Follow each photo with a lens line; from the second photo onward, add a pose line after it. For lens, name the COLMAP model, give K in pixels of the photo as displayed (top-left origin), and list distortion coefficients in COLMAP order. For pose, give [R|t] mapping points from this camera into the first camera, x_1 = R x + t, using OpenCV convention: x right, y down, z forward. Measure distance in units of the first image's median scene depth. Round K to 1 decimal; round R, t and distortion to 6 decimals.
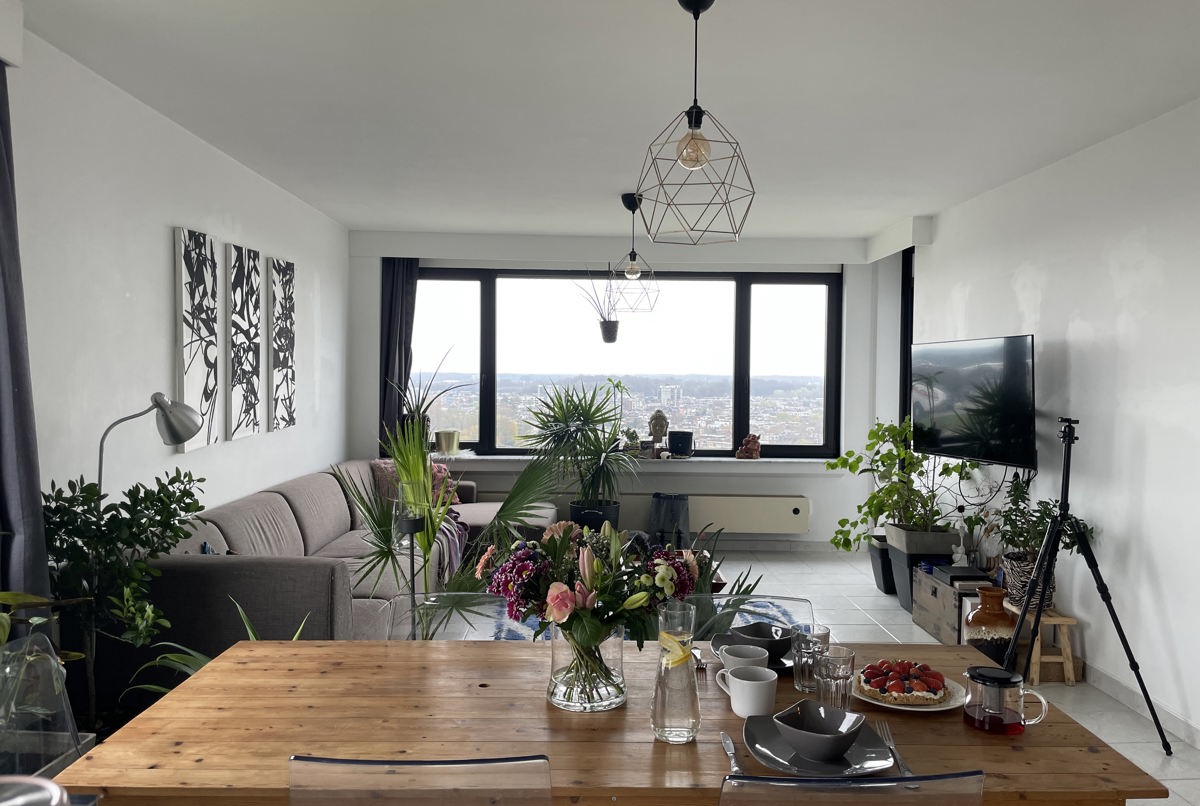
lens RADIAL K [[895.9, 0, 596.1], [0, 895.9, 406.5], [0, 0, 1]] dist [-0.009684, -0.000722]
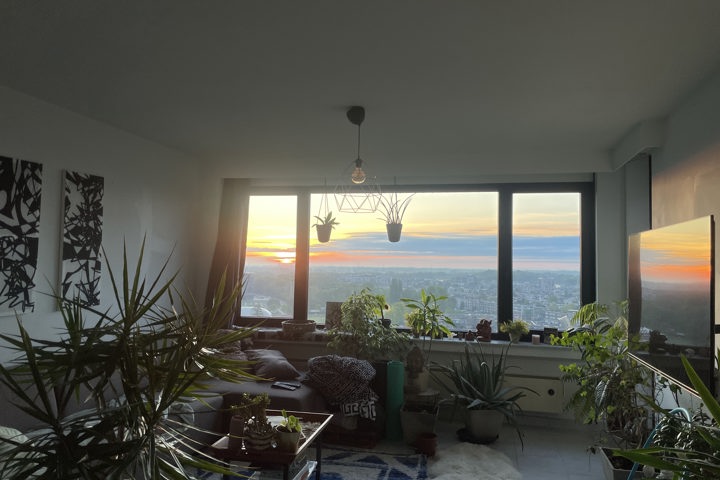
lens RADIAL K [[545.4, 0, 362.6], [0, 545.4, 236.1], [0, 0, 1]] dist [0.044066, -0.002154]
pose [[0.971201, -0.004150, -0.238226, 0.209224], [-0.018586, 0.995482, -0.093112, -0.010440], [0.237536, 0.094858, 0.966736, 0.341919]]
